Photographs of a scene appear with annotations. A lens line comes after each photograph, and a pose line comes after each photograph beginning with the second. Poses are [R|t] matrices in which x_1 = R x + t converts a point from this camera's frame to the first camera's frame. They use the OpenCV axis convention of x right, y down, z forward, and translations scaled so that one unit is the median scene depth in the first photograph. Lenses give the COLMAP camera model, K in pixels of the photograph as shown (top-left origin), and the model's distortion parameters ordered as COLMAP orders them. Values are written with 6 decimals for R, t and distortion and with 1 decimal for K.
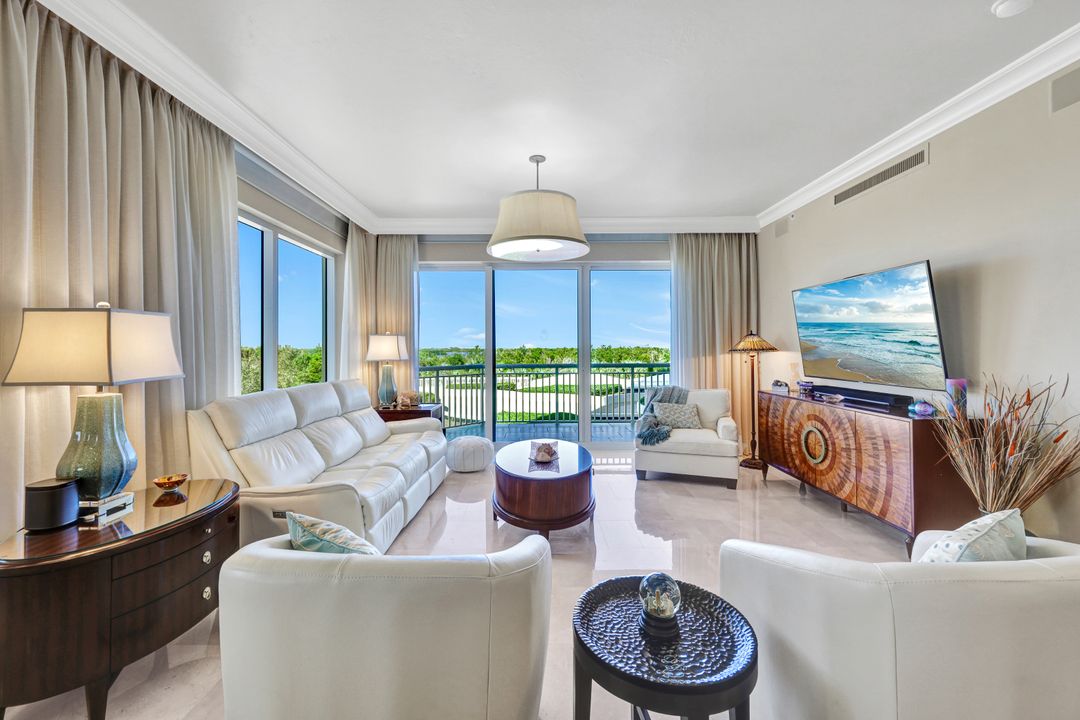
lens RADIAL K [[433.5, 0, 540.5], [0, 433.5, 345.0], [0, 0, 1]] dist [0.000743, -0.000084]
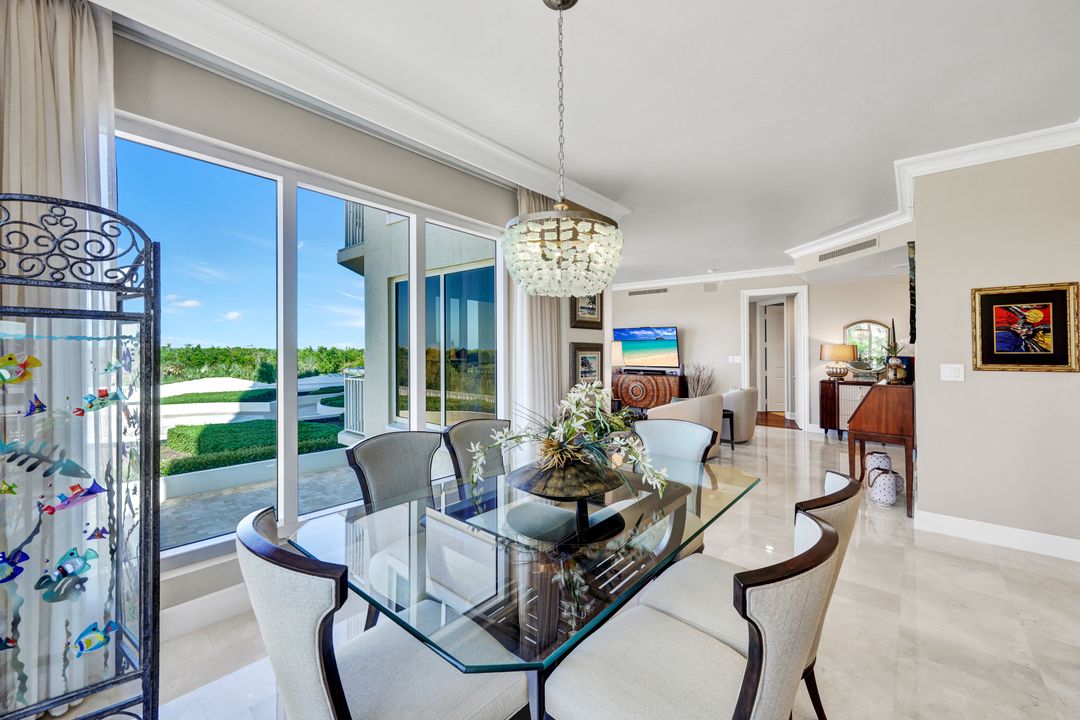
lens RADIAL K [[430.8, 0, 532.5], [0, 430.8, 350.3], [0, 0, 1]] dist [-0.004968, 0.000005]
pose [[0.669842, 0.010483, 0.742429, -1.455887], [-0.016271, 0.999867, 0.000561, -0.006640], [-0.742325, -0.012456, 0.669924, -0.227836]]
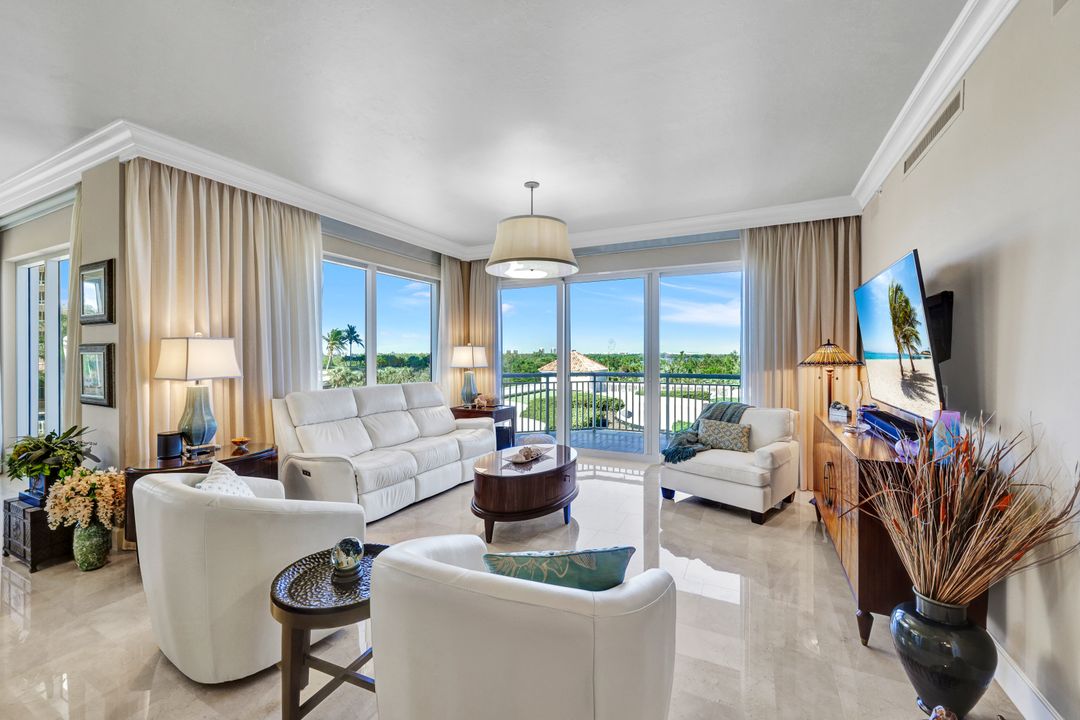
lens RADIAL K [[429.9, 0, 540.0], [0, 429.9, 360.0], [0, 0, 1]] dist [-0.013283, -0.000065]
pose [[0.890640, 0.011142, -0.454573, 0.432826], [-0.001169, 0.999753, 0.022215, -0.014146], [0.454708, -0.019255, 0.890432, 0.043712]]
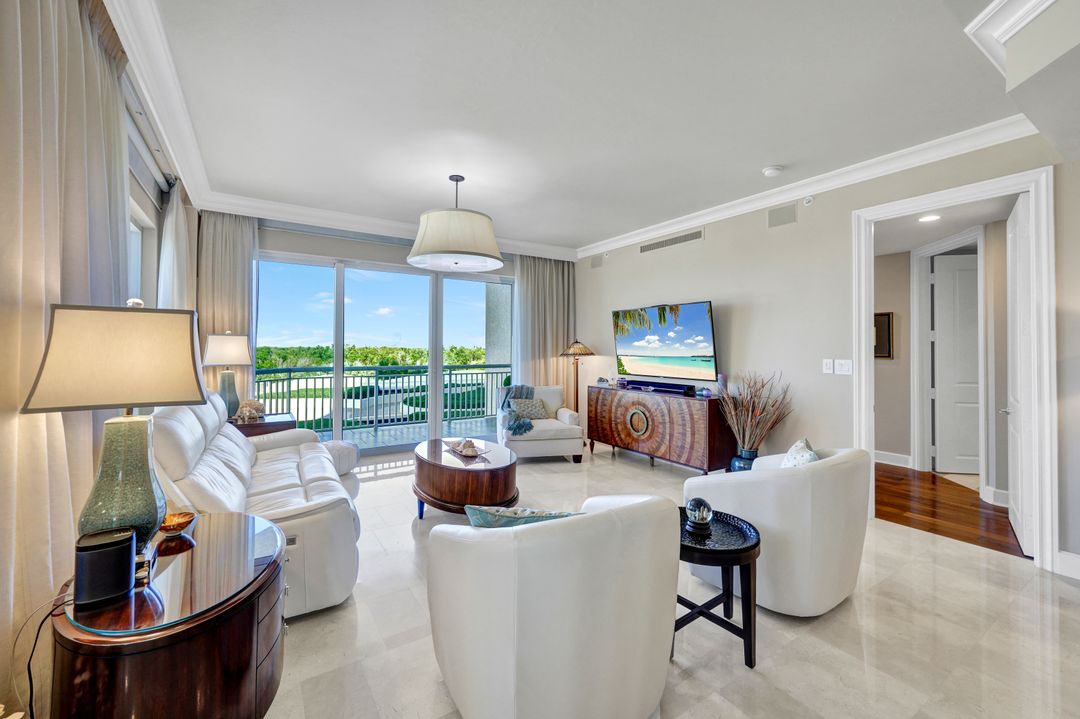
lens RADIAL K [[430.3, 0, 532.9], [0, 430.3, 348.2], [0, 0, 1]] dist [0.001631, 0.000216]
pose [[0.849142, 0.010955, 0.528050, -0.346474], [-0.014462, 0.999892, 0.002511, -0.009843], [-0.527966, -0.009769, 0.849209, -0.012442]]
